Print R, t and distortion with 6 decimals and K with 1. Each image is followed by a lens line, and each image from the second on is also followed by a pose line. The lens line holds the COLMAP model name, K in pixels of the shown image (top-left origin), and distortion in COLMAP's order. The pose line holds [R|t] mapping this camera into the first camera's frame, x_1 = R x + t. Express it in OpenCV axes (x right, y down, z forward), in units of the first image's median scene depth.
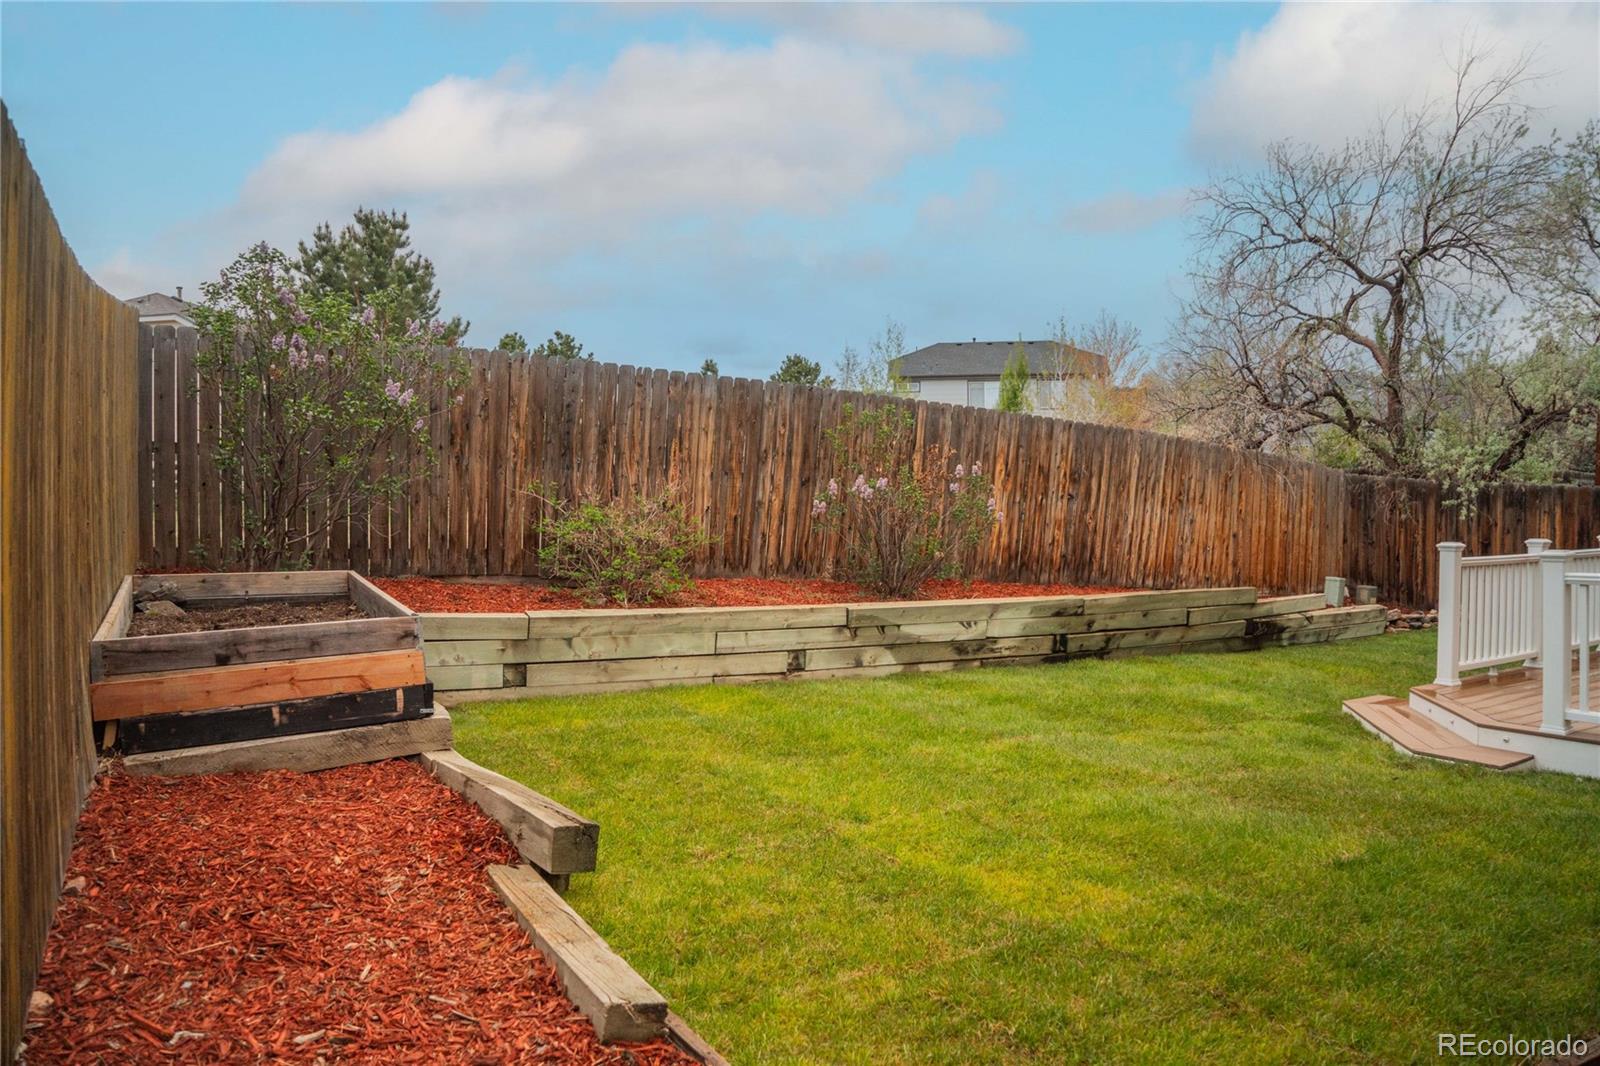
lens RADIAL K [[1081.7, 0, 800.0], [0, 1081.7, 533.0], [0, 0, 1]] dist [-0.105808, 0.000692]
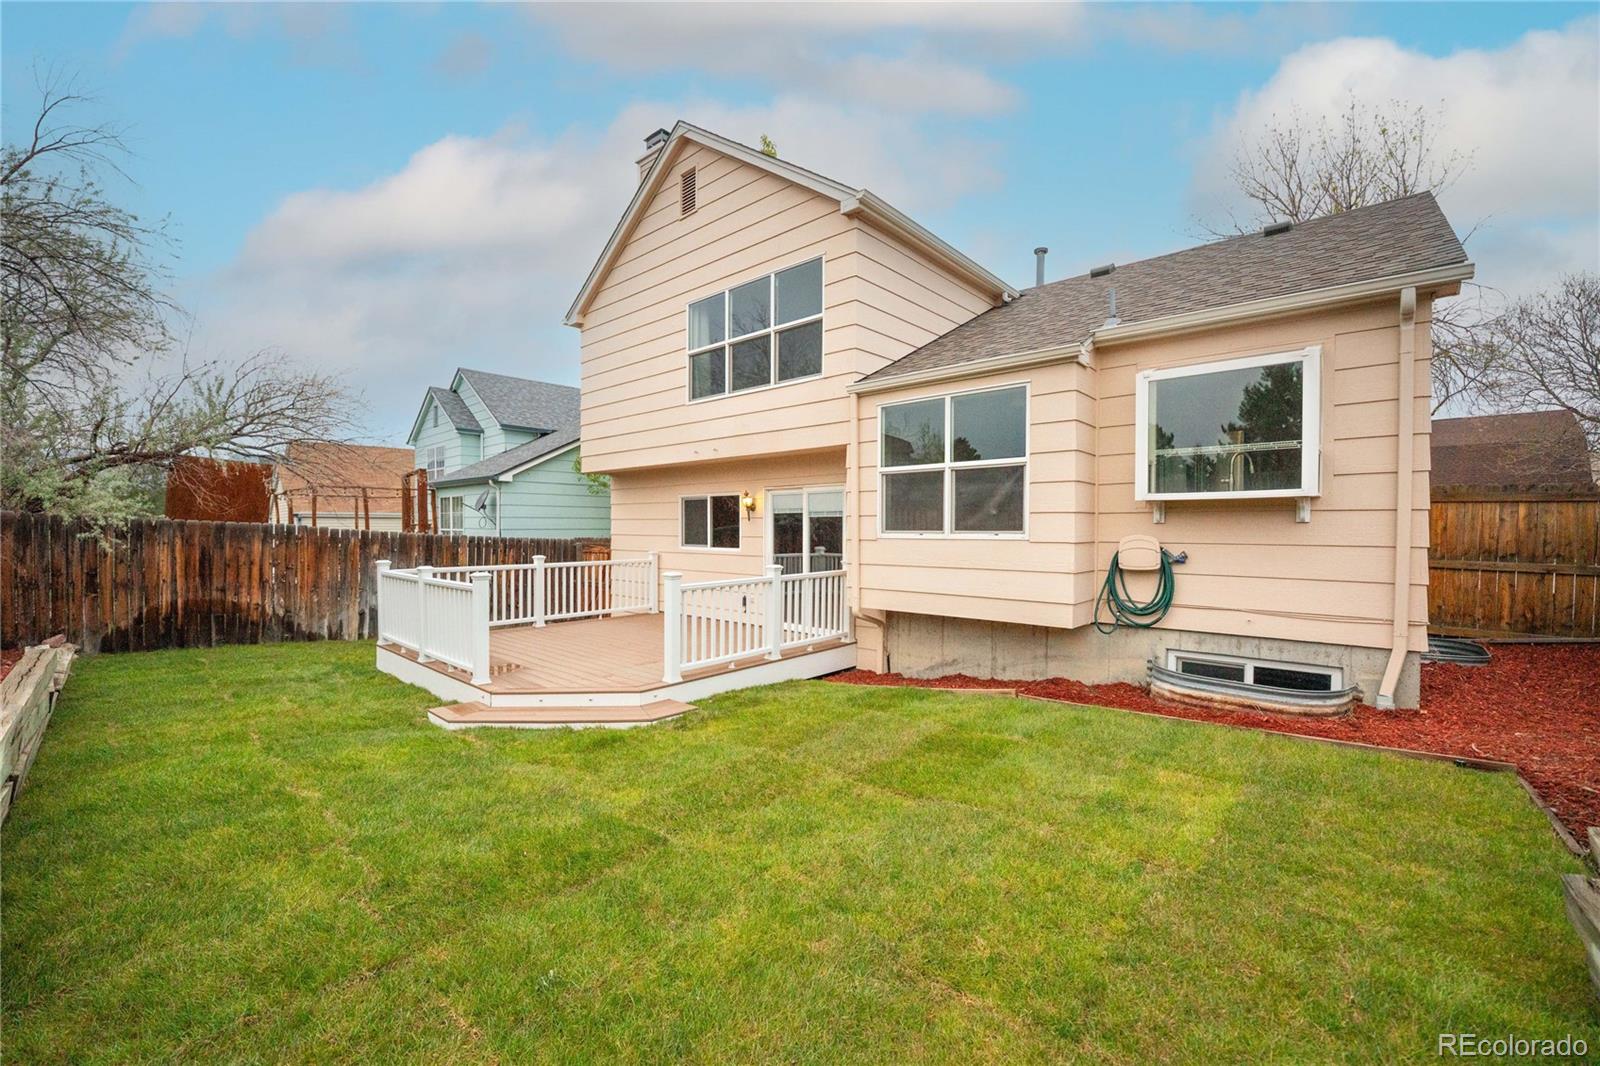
lens RADIAL K [[655.4, 0, 791.9], [0, 655.4, 537.1], [0, 0, 1]] dist [-0.023700, -0.000057]
pose [[-0.281464, -0.010114, 0.959518, -0.149152], [0.018937, 0.999691, 0.016092, -0.023524], [-0.959385, 0.022699, -0.281186, 0.481900]]
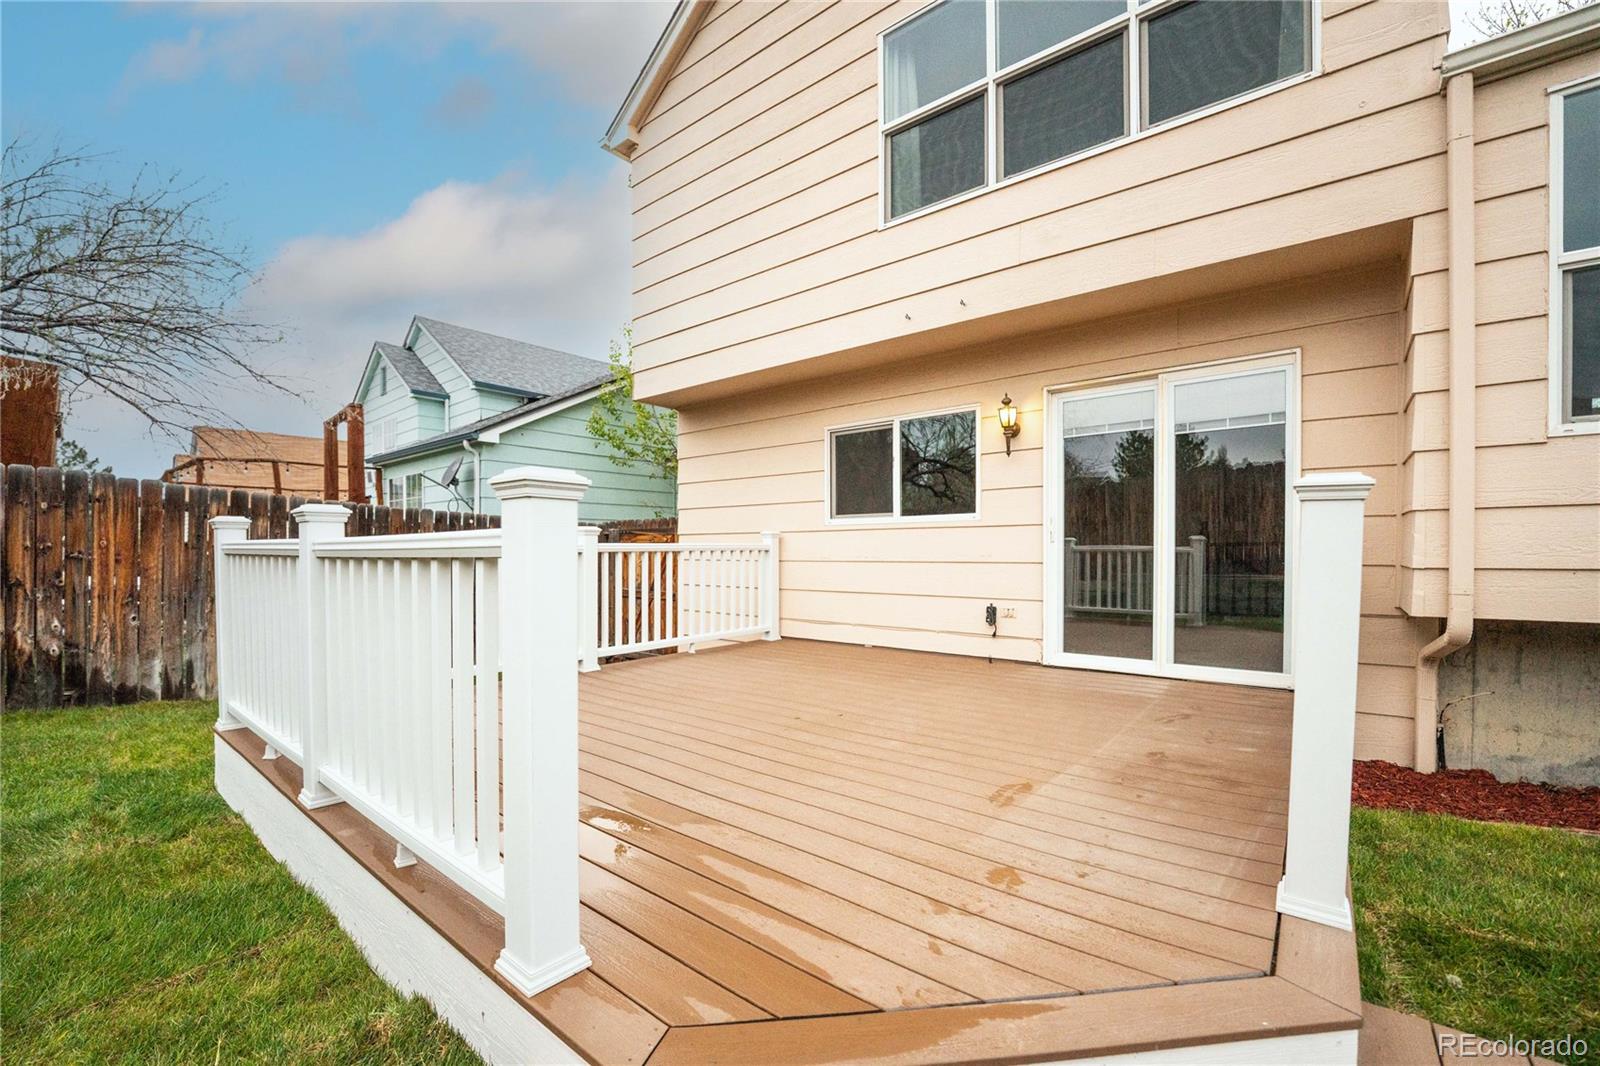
lens RADIAL K [[660.9, 0, 783.7], [0, 660.9, 557.4], [0, 0, 1]] dist [-0.023065, 0.000270]
pose [[-0.320974, -0.003360, 0.947082, 0.249449], [0.024732, 0.999623, 0.011928, 0.018548], [-0.946765, 0.027252, -0.320770, 0.562160]]
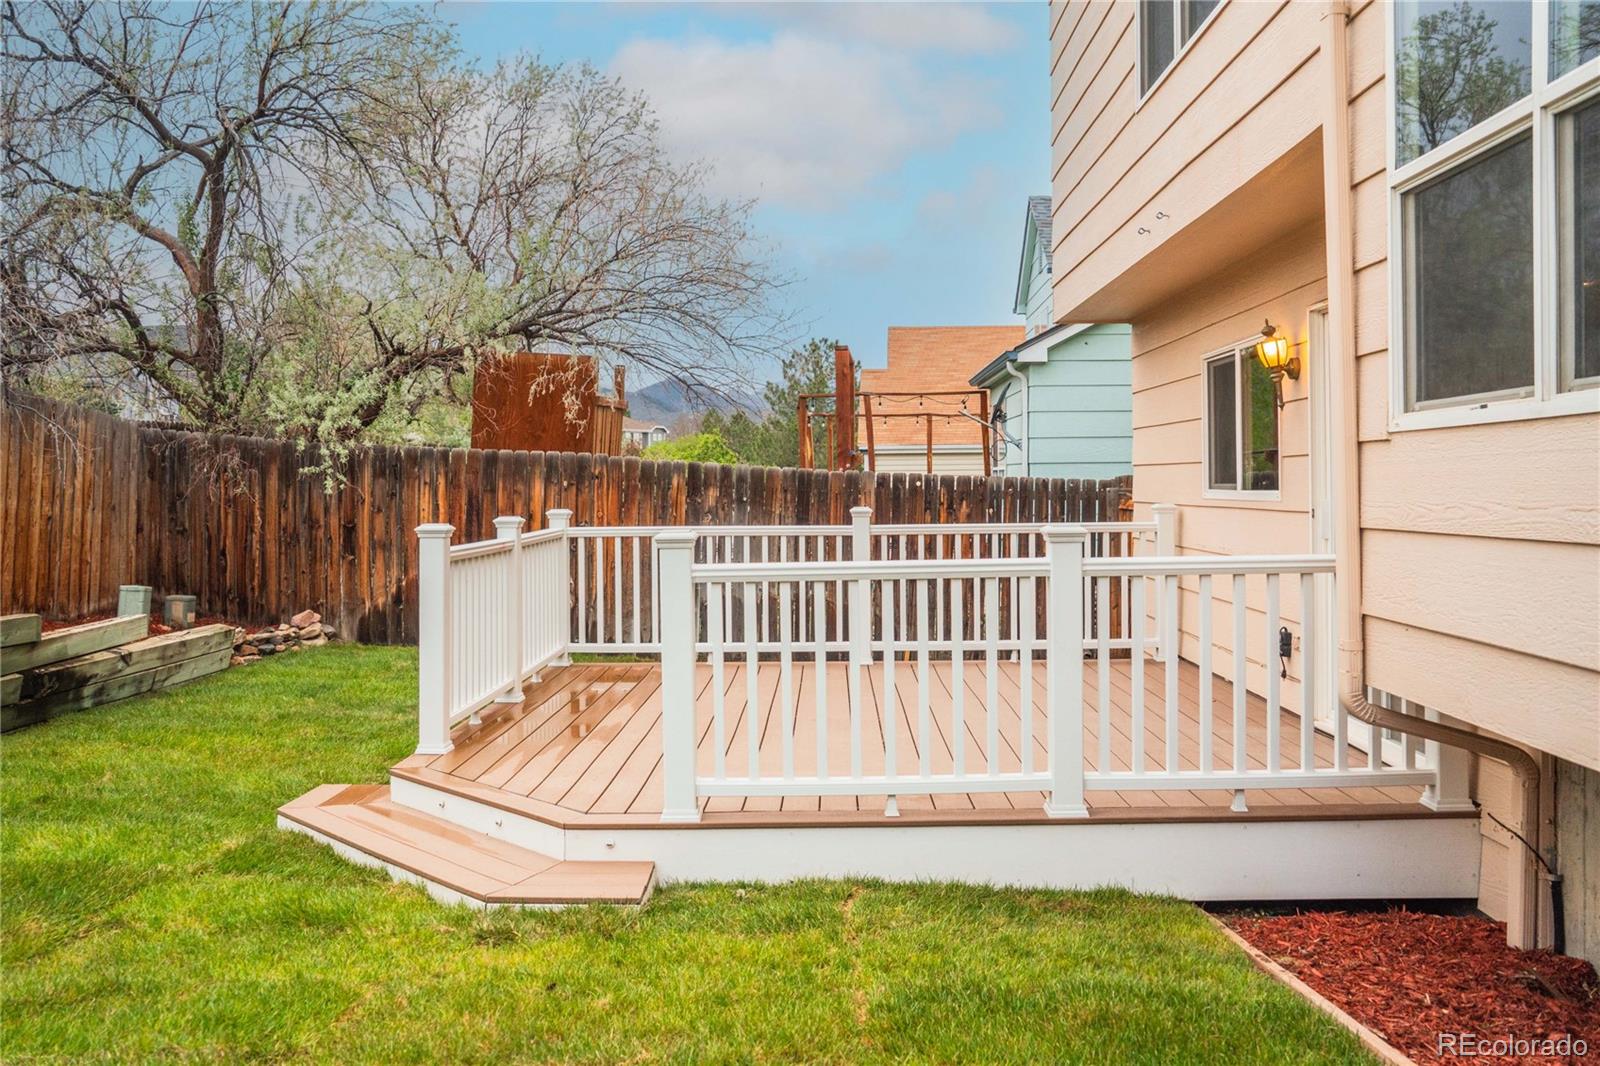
lens RADIAL K [[1363.4, 0, 806.0], [0, 1363.4, 479.1], [0, 0, 1]] dist [-0.075614, 0.137430]
pose [[0.541088, 0.003686, 0.840958, 0.032616], [0.022421, 0.999572, -0.018807, 0.001332], [-0.840667, 0.029031, 0.540773, 0.199573]]
